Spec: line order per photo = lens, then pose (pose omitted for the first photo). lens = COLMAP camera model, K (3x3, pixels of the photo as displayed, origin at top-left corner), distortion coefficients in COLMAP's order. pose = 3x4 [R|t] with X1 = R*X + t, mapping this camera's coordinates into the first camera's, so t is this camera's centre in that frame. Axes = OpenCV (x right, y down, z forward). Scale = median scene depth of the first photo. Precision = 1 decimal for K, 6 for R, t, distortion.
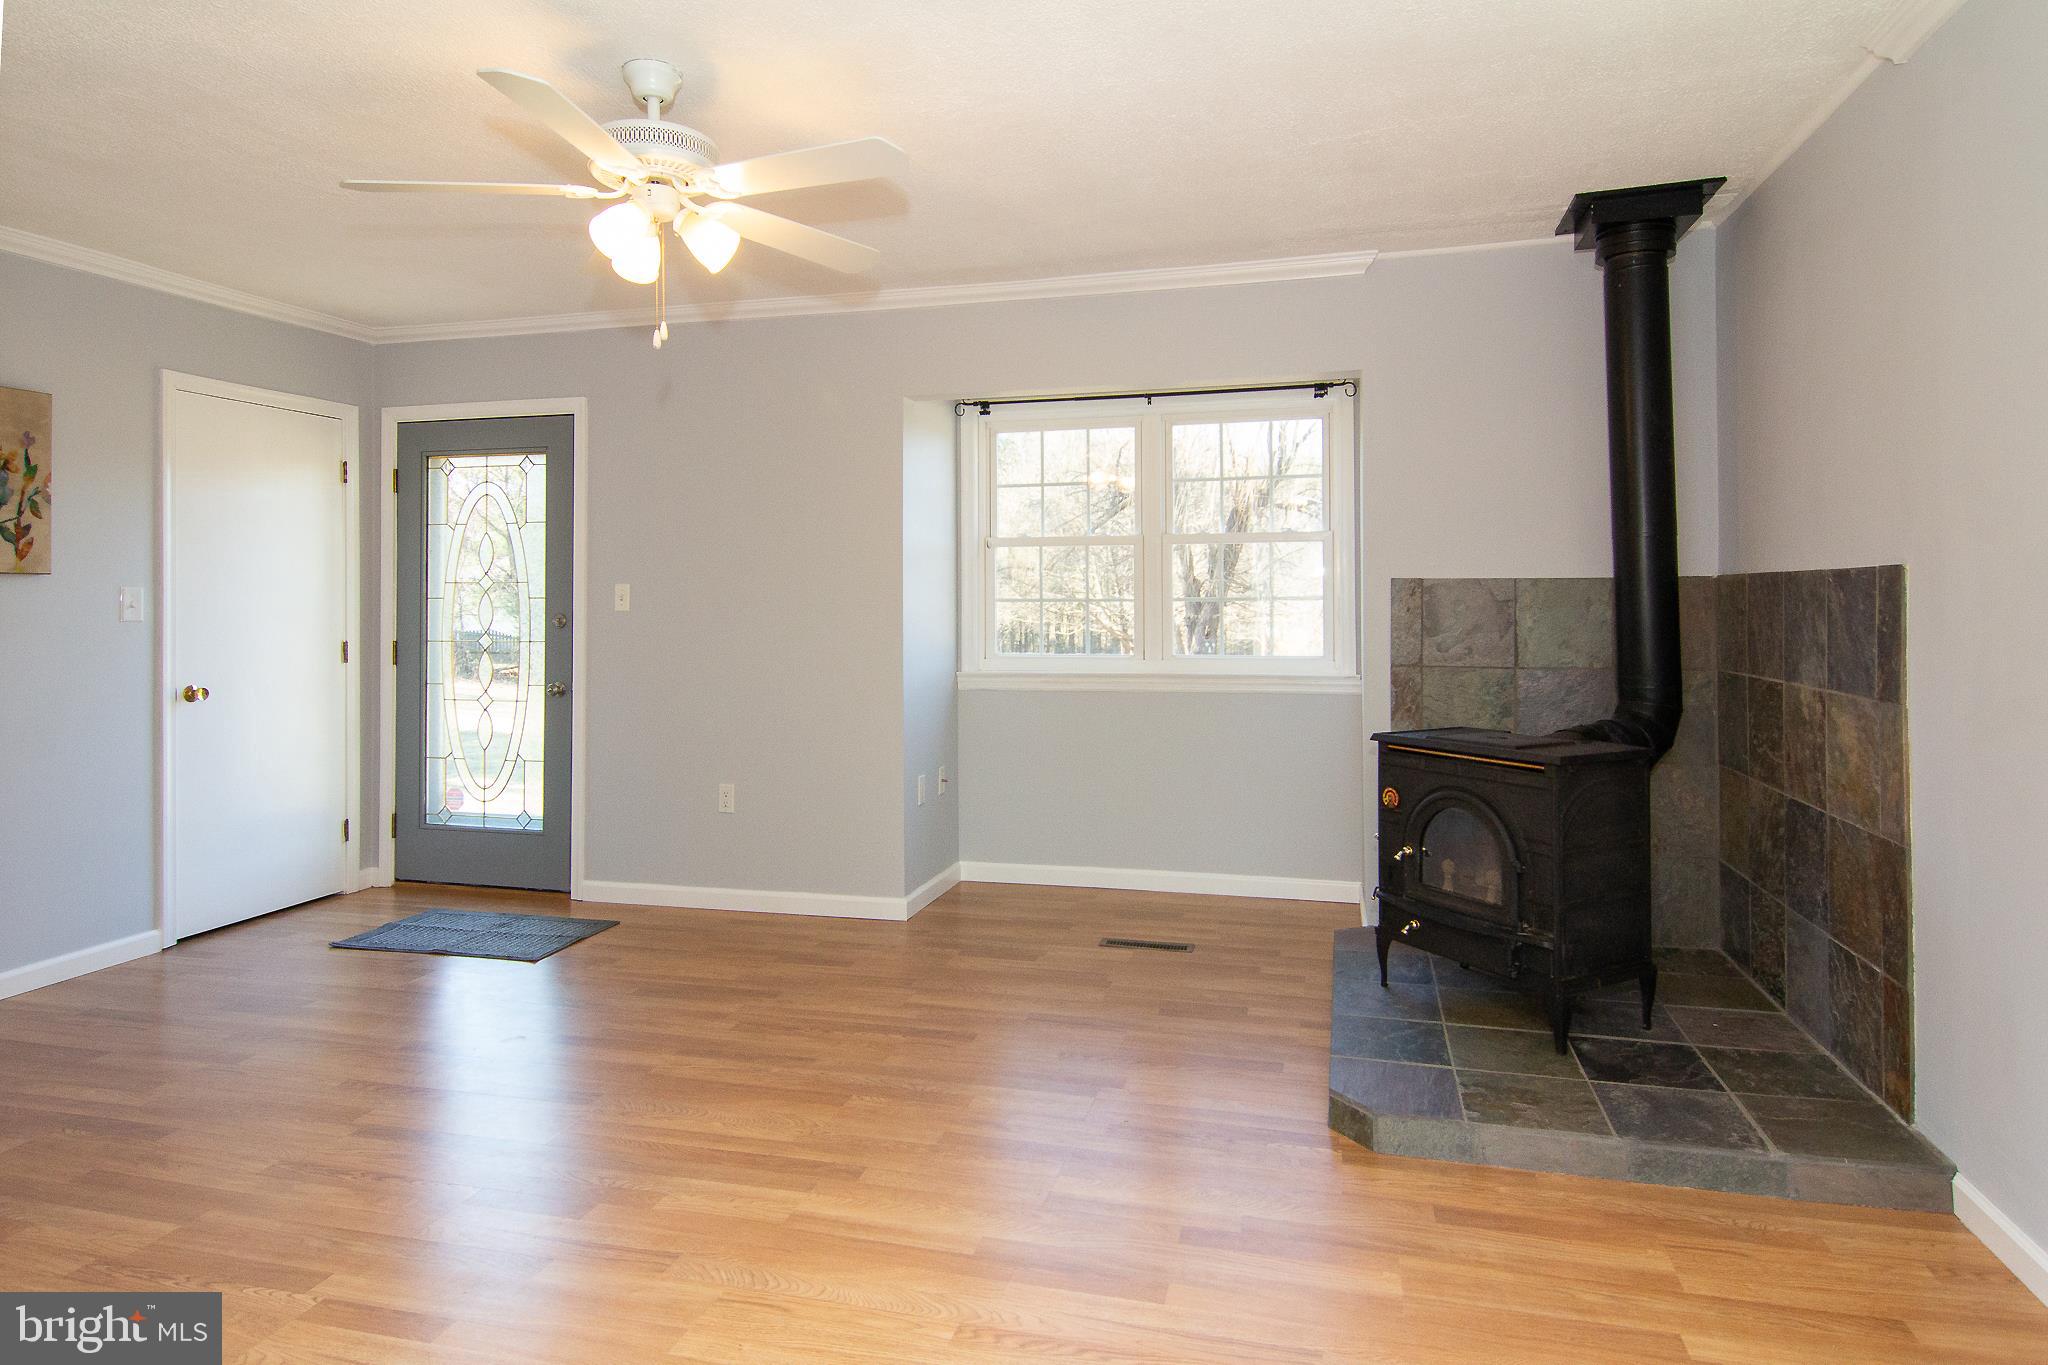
lens RADIAL K [[1176.2, 0, 1022.9], [0, 1176.2, 554.0], [0, 0, 1]] dist [0.032043, -0.001003]
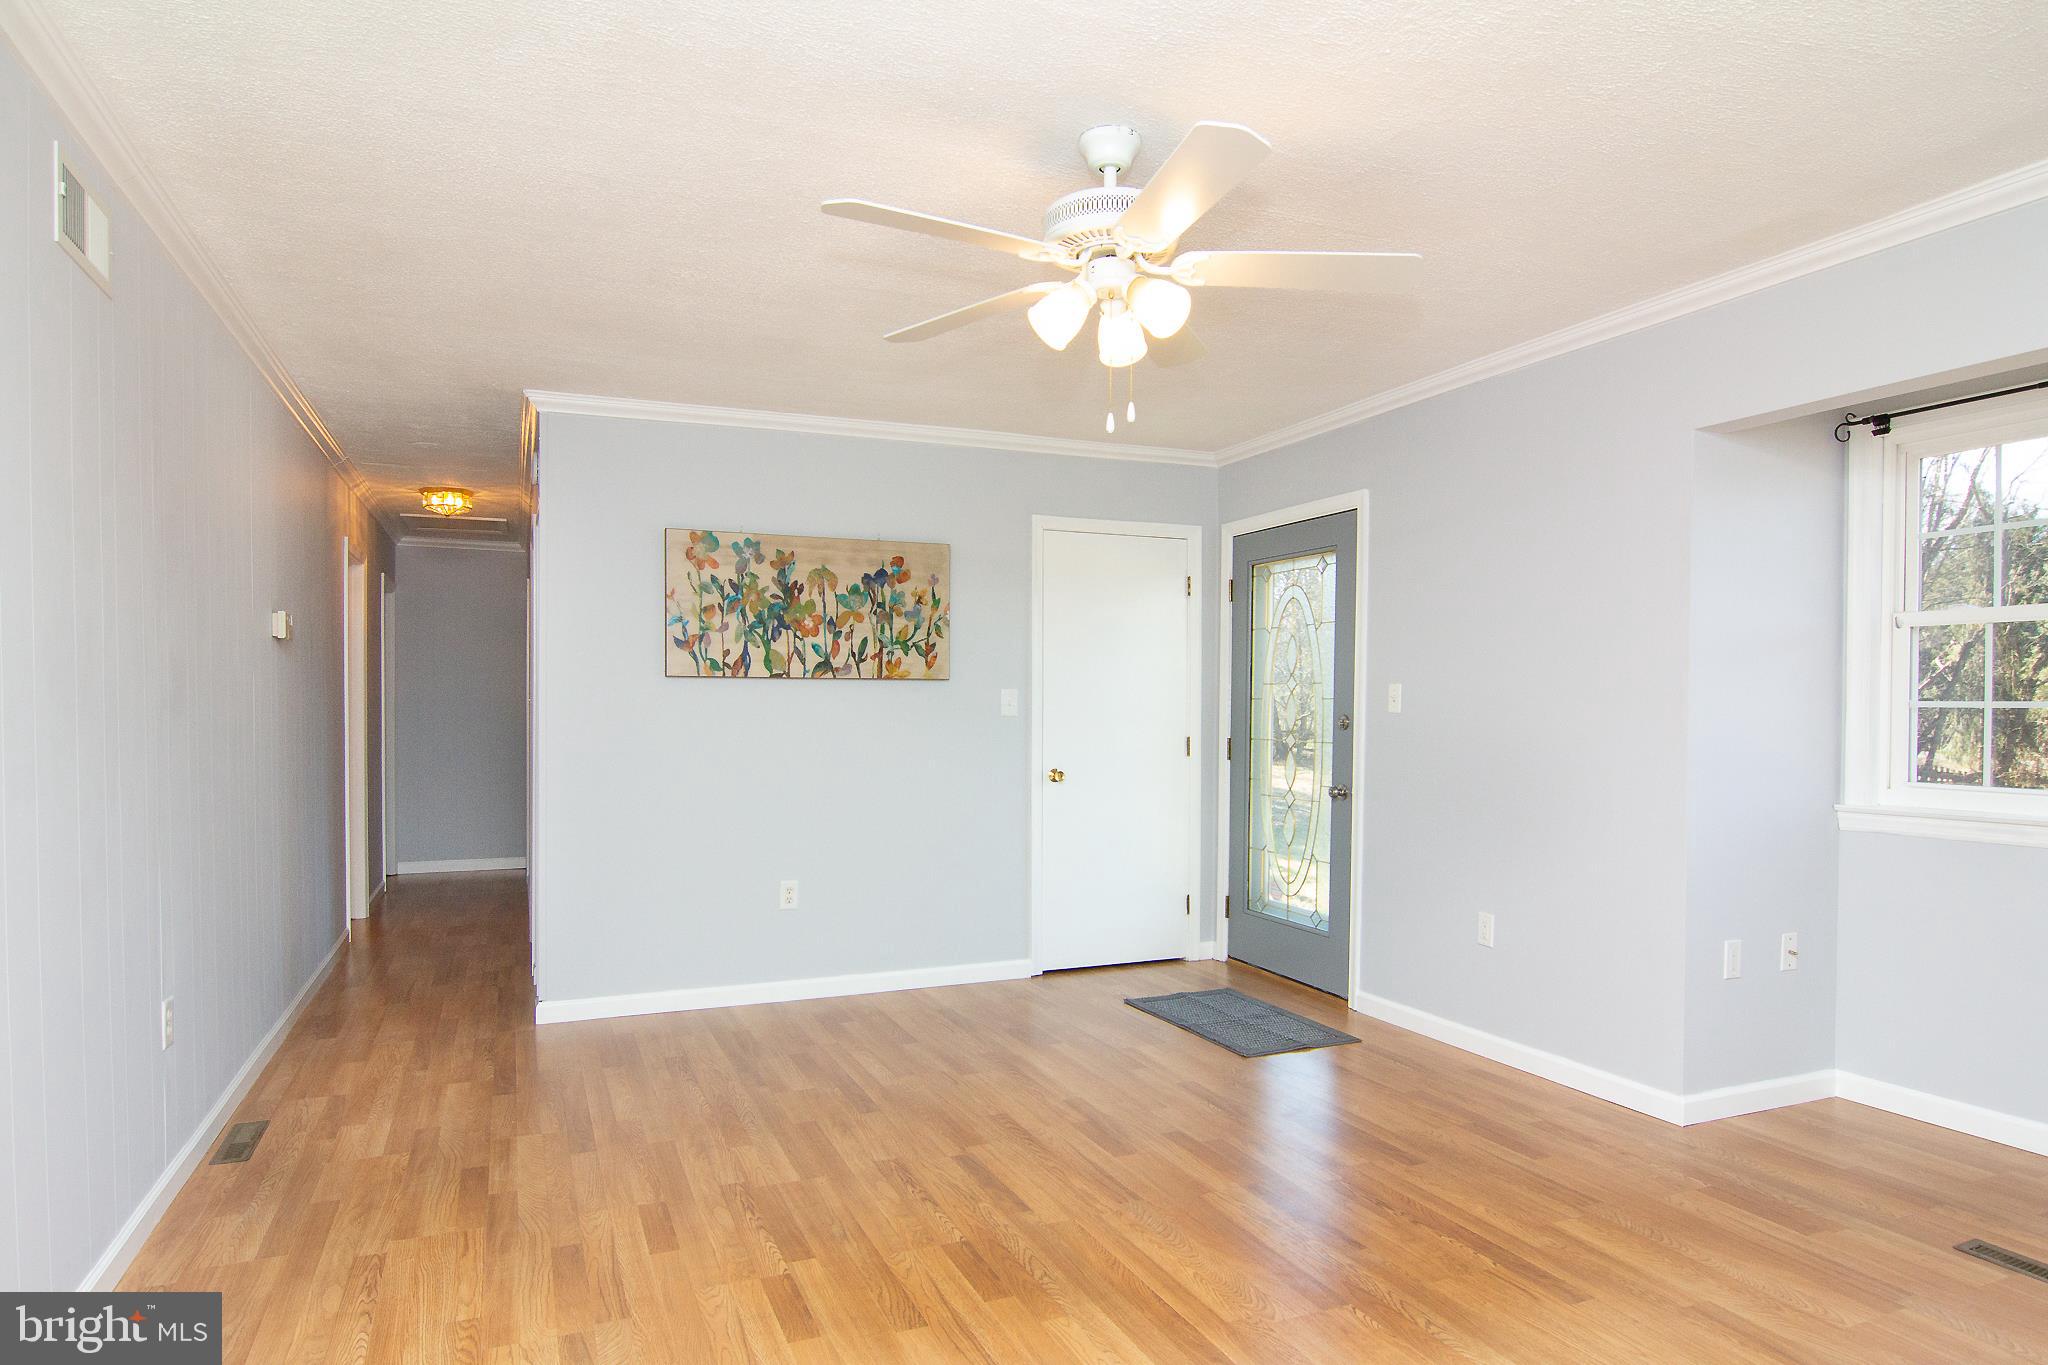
lens RADIAL K [[1176.4, 0, 1024.0], [0, 1176.4, 682.5], [0, 0, 1]] dist [0.000352, -0.000686]
pose [[0.626711, -0.009691, -0.779191, 0.229555], [0.026489, 0.999610, 0.008873, 0.009467], [0.778801, -0.026201, 0.626723, 0.211828]]
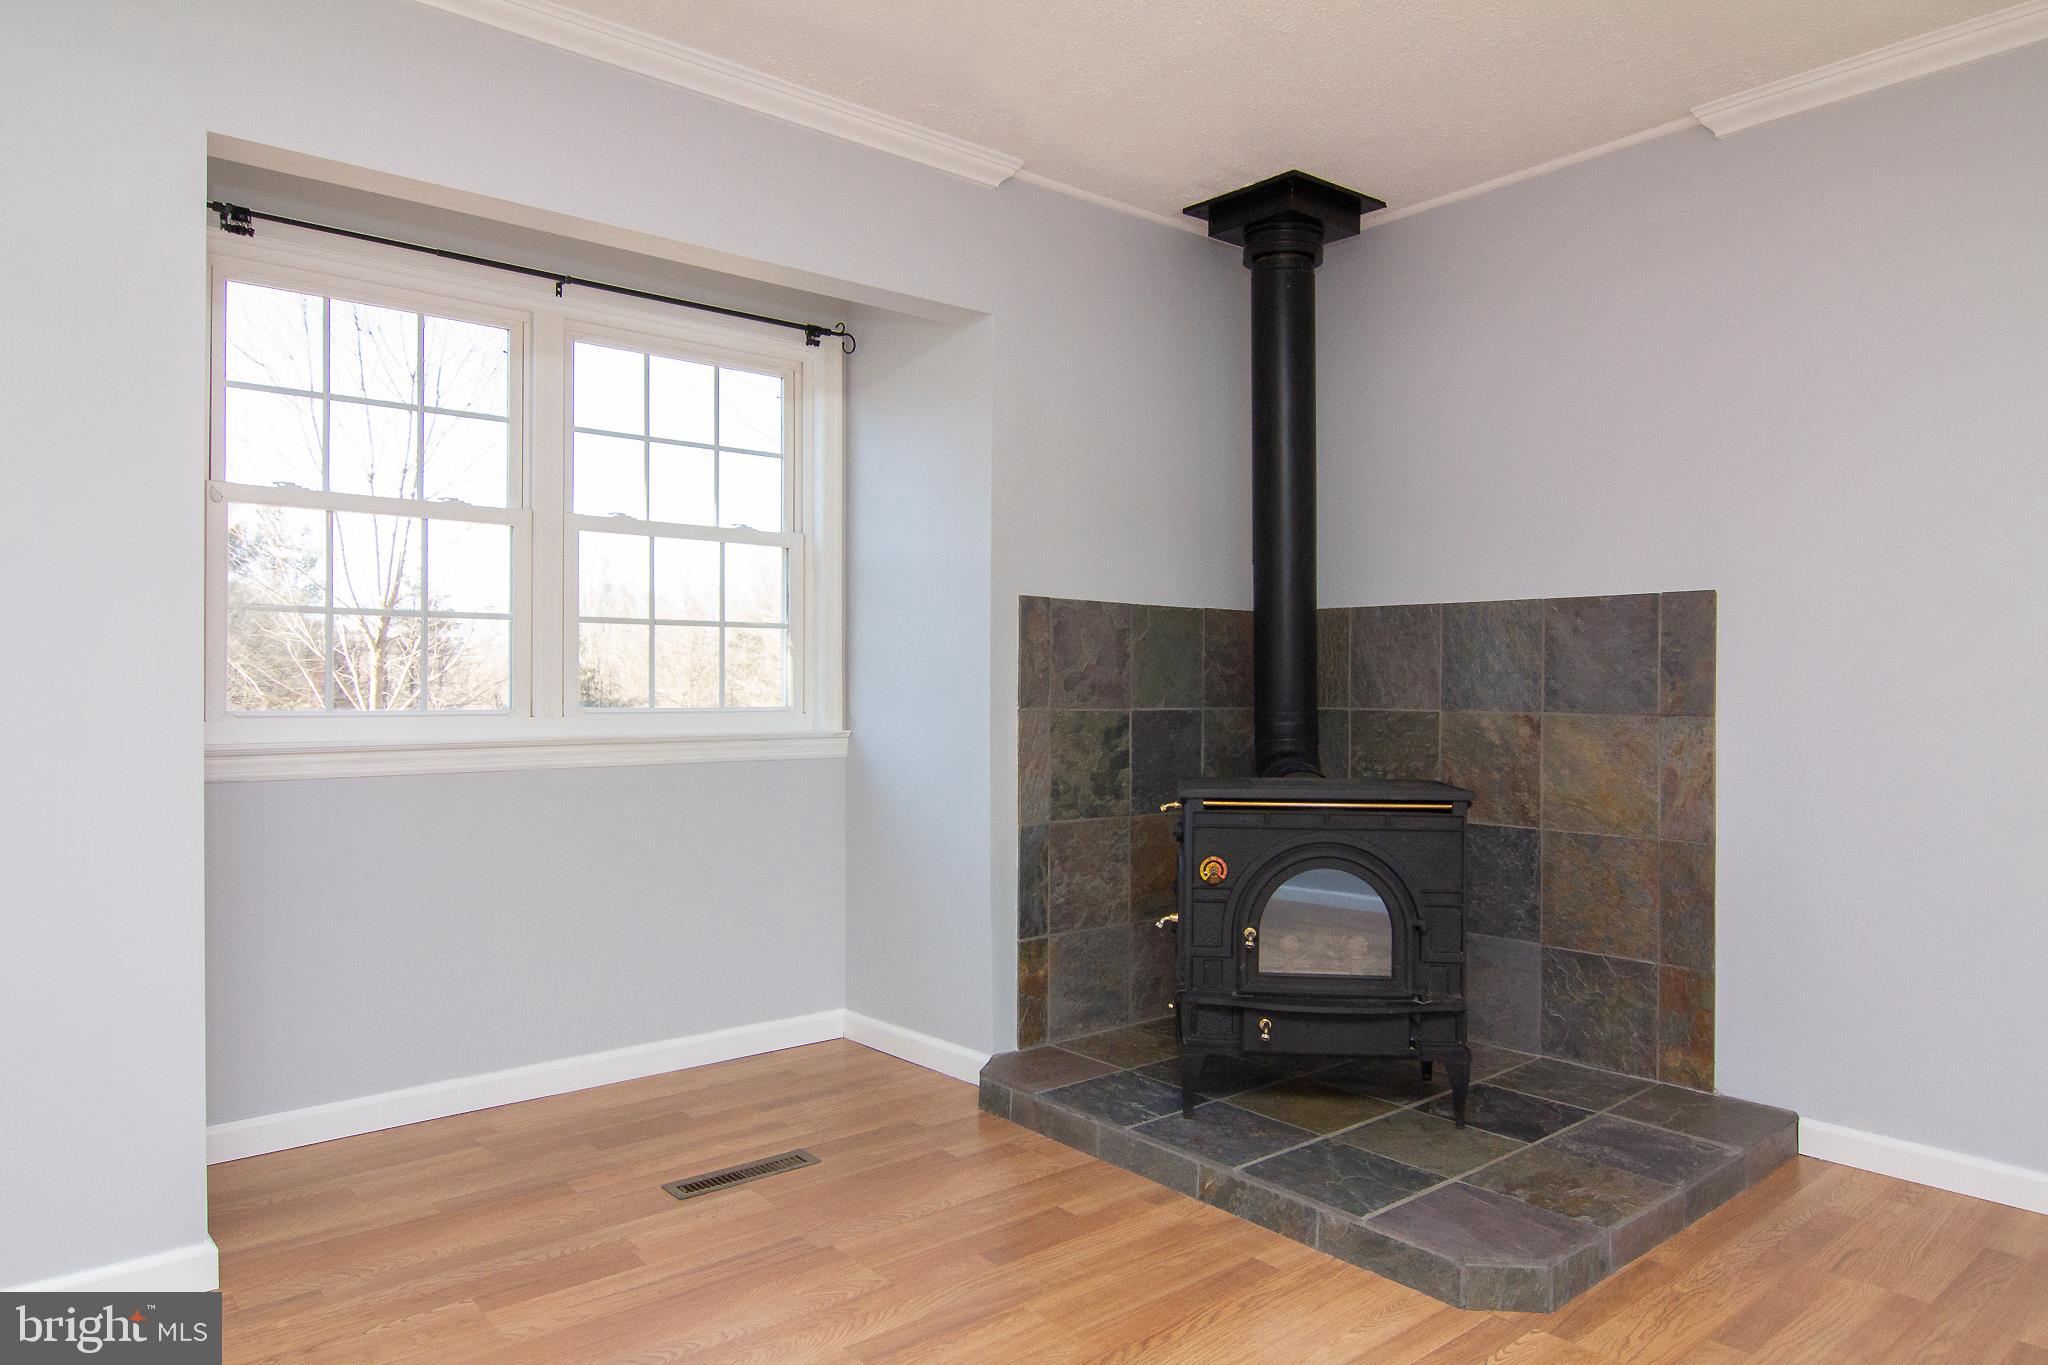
lens RADIAL K [[1277.1, 0, 1024.0], [0, 1277.1, 682.5], [0, 0, 1]] dist [-0.001338, -0.004155]
pose [[0.562708, 0.013652, 0.826543, -0.337698], [-0.043027, 0.998992, 0.012792, 0.060322], [-0.825535, -0.042762, 0.562729, 0.489432]]
